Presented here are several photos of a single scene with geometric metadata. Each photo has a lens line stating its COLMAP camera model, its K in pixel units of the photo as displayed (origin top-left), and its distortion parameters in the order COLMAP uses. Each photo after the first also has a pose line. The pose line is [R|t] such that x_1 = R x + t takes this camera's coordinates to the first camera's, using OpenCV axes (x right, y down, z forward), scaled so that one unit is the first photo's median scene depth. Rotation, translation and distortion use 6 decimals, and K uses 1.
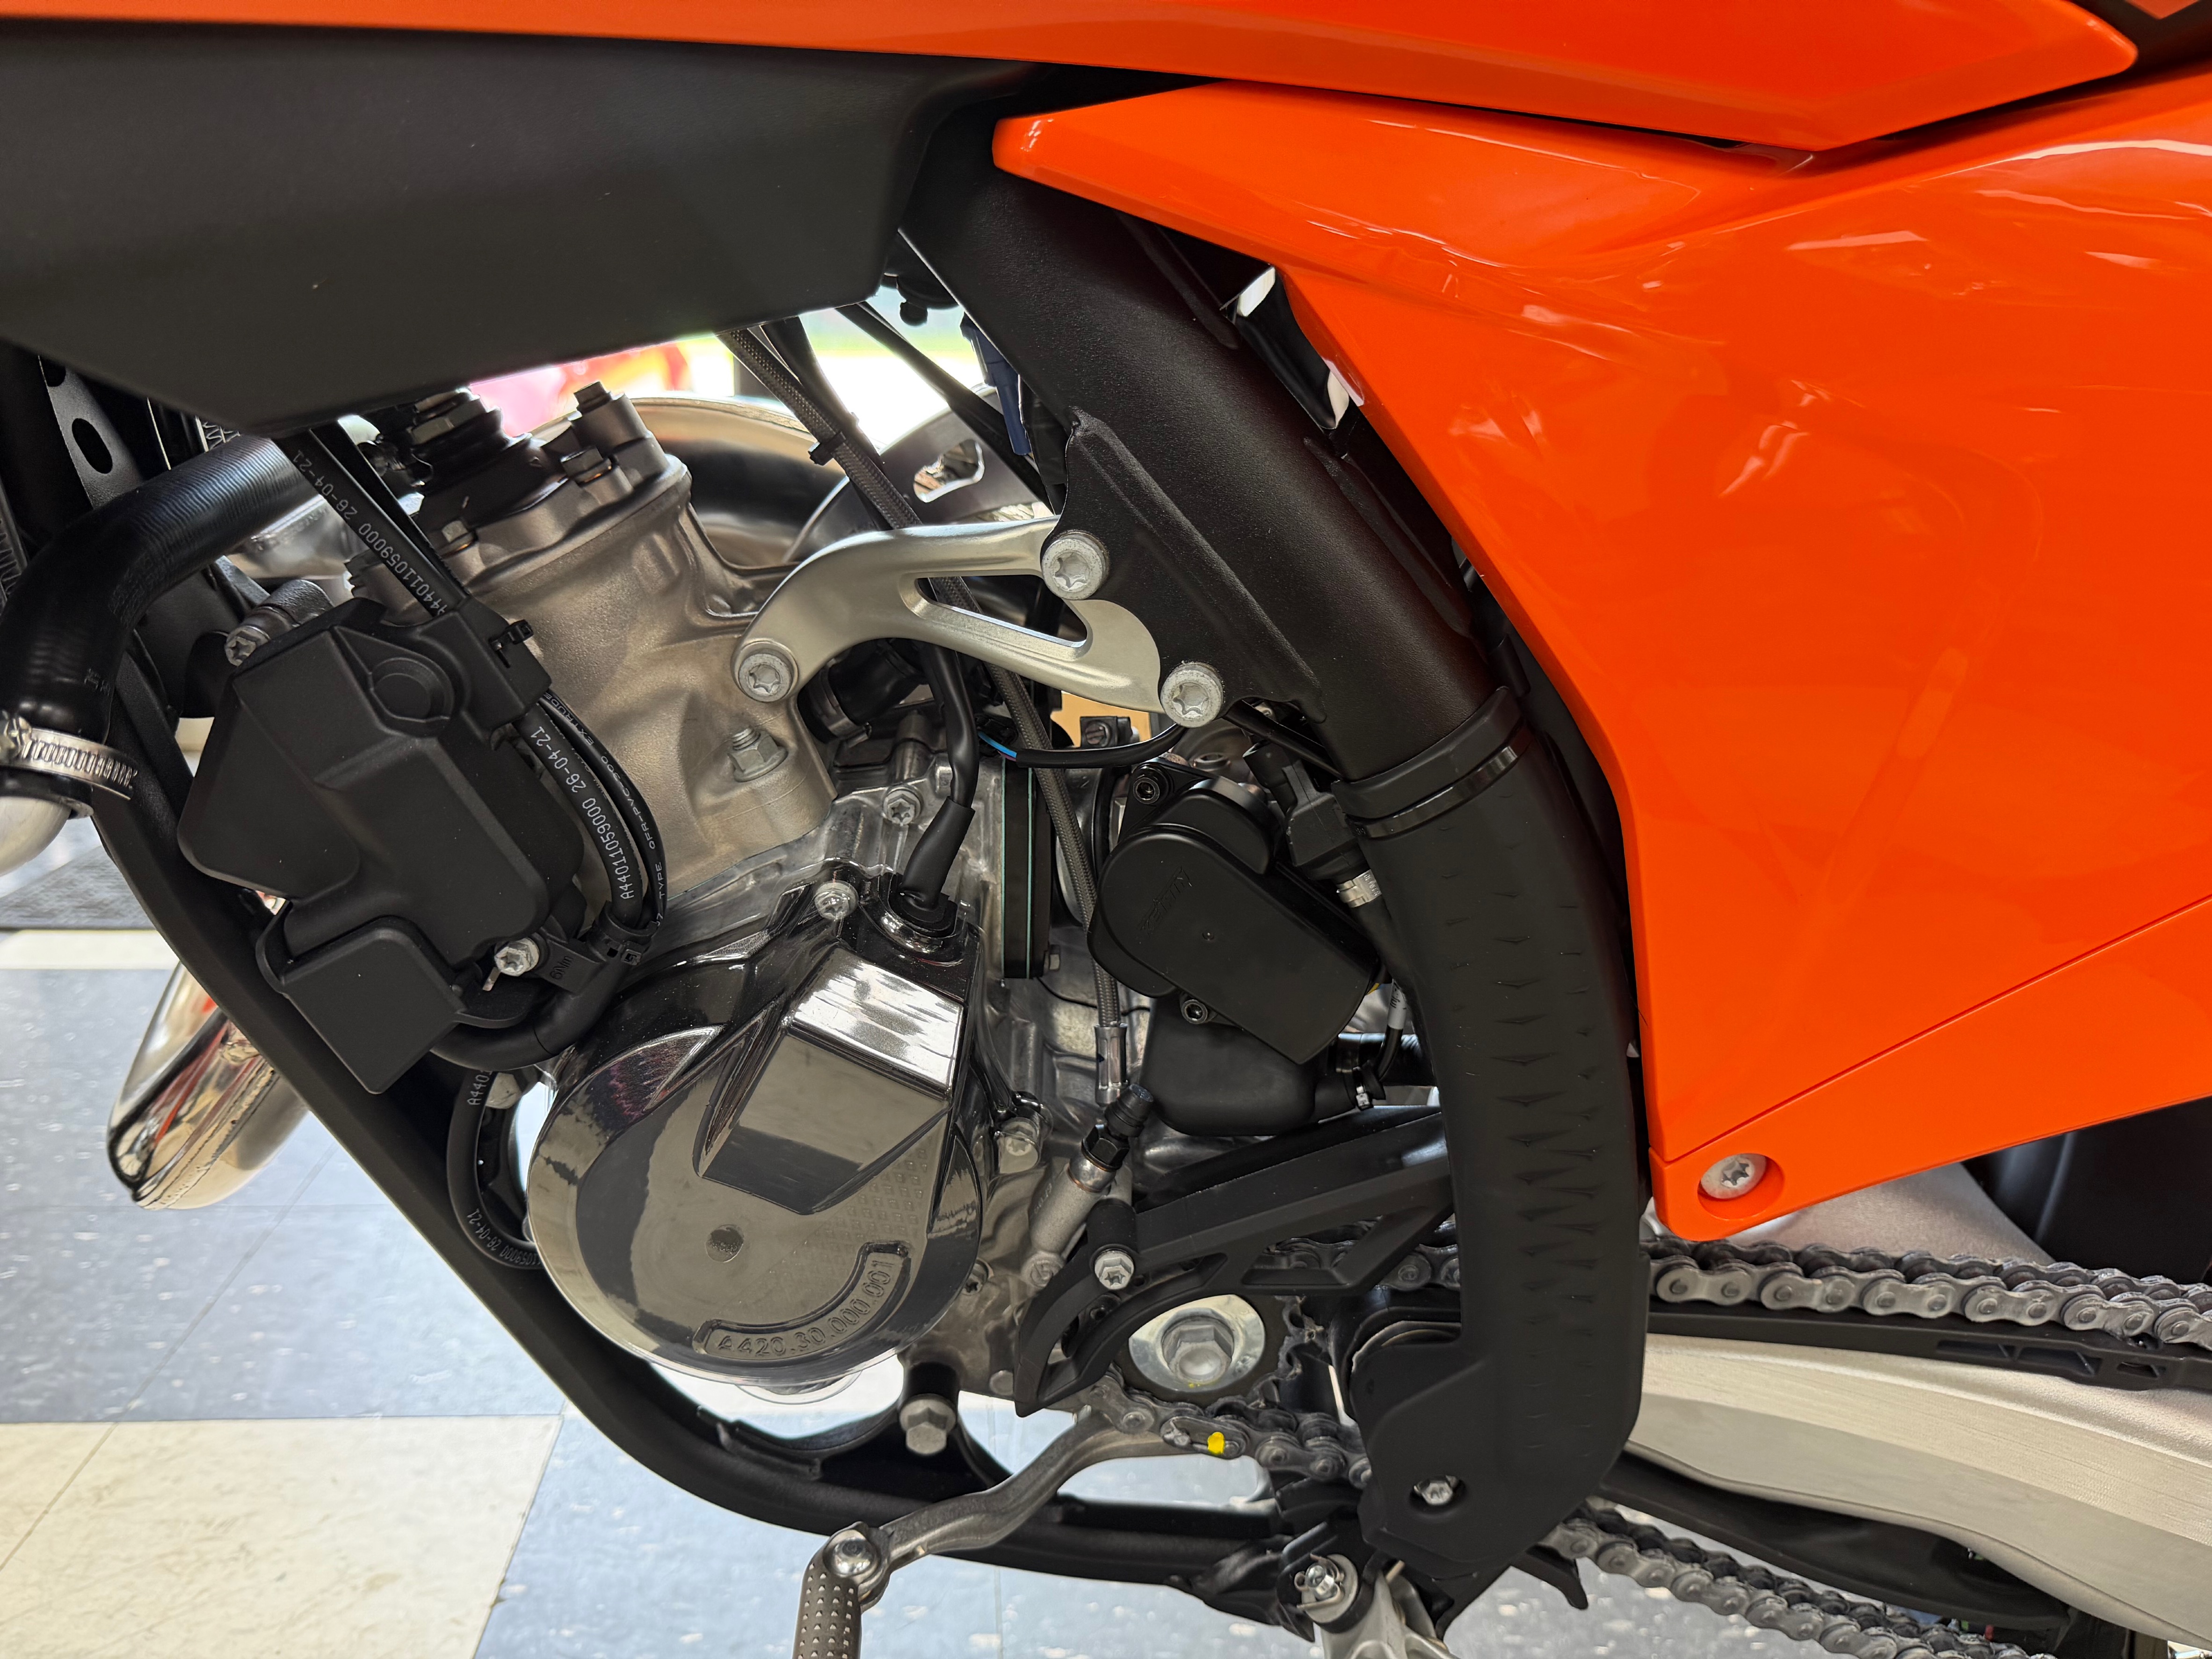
lens RADIAL K [[1568.3, 0, 1106.0], [0, 1568.3, 829.5], [0, 0, 1]] dist [-0.004270, -0.022063]
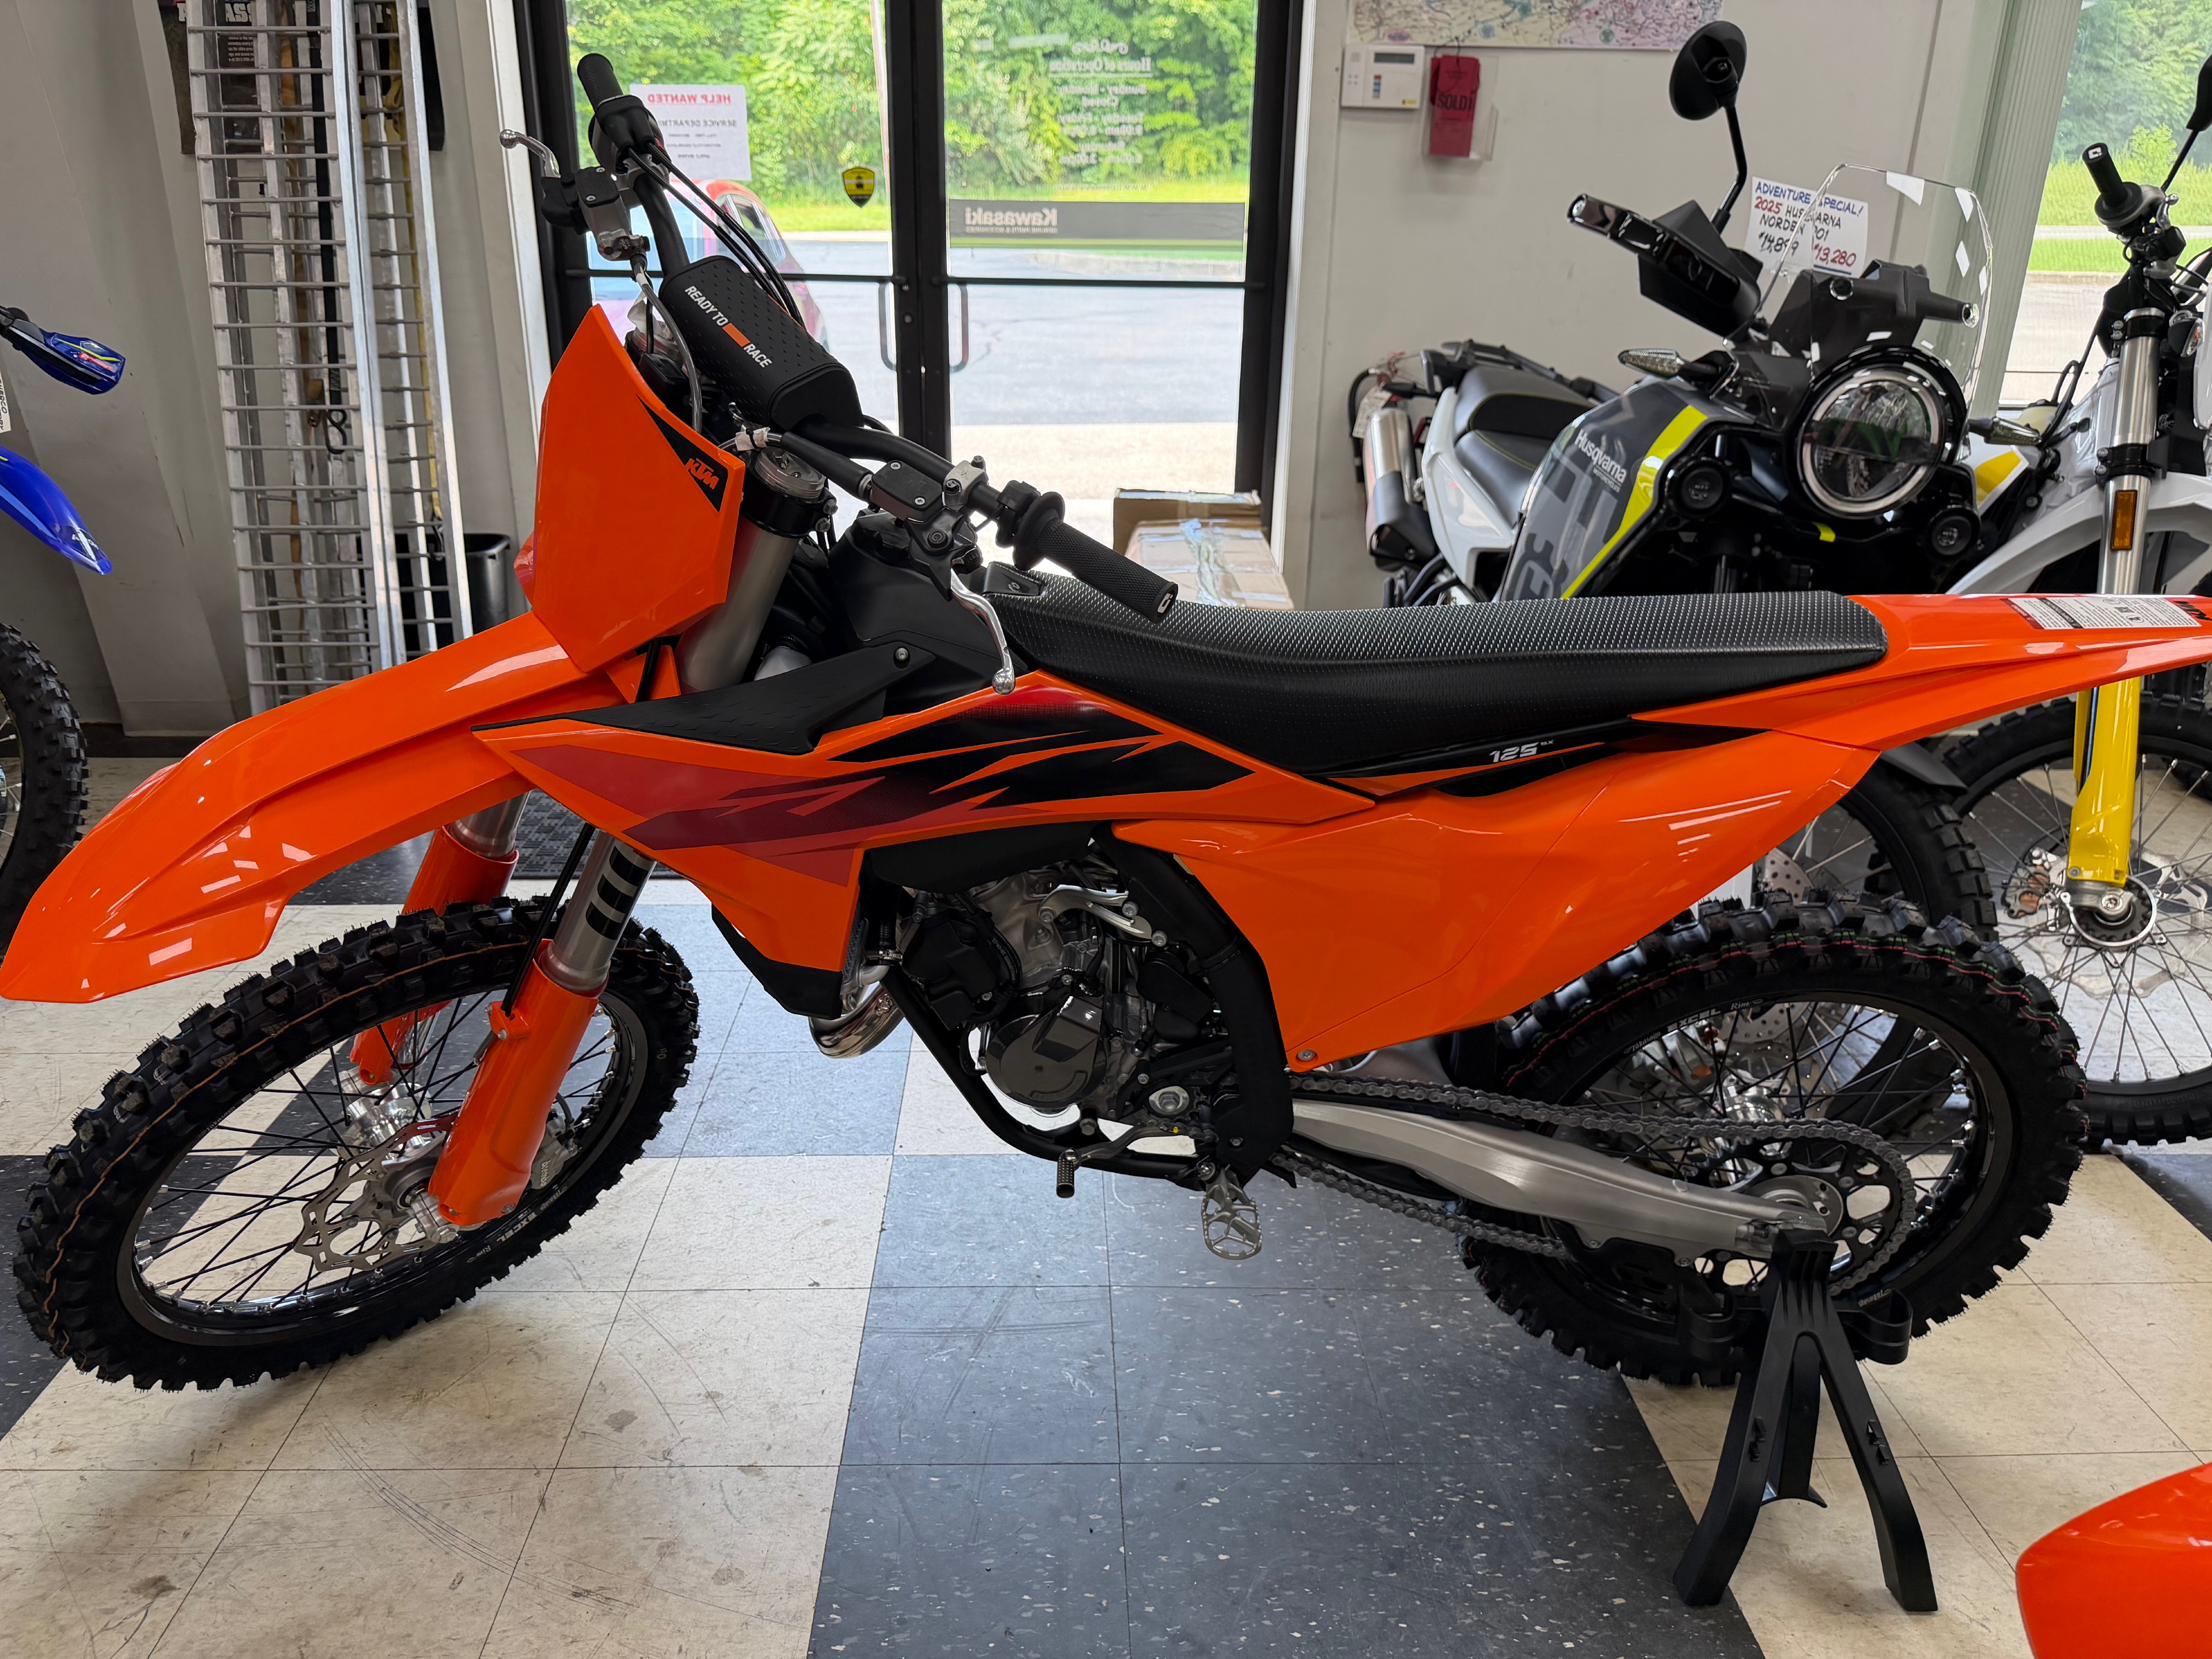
lens RADIAL K [[1568.3, 0, 1106.0], [0, 1568.3, 829.5], [0, 0, 1]] dist [-0.004270, -0.022063]
pose [[0.998425, 0.002992, -0.056019, 0.112887], [0.002274, 0.995596, 0.093719, -0.586767], [0.056053, -0.093699, 0.994021, -2.373054]]
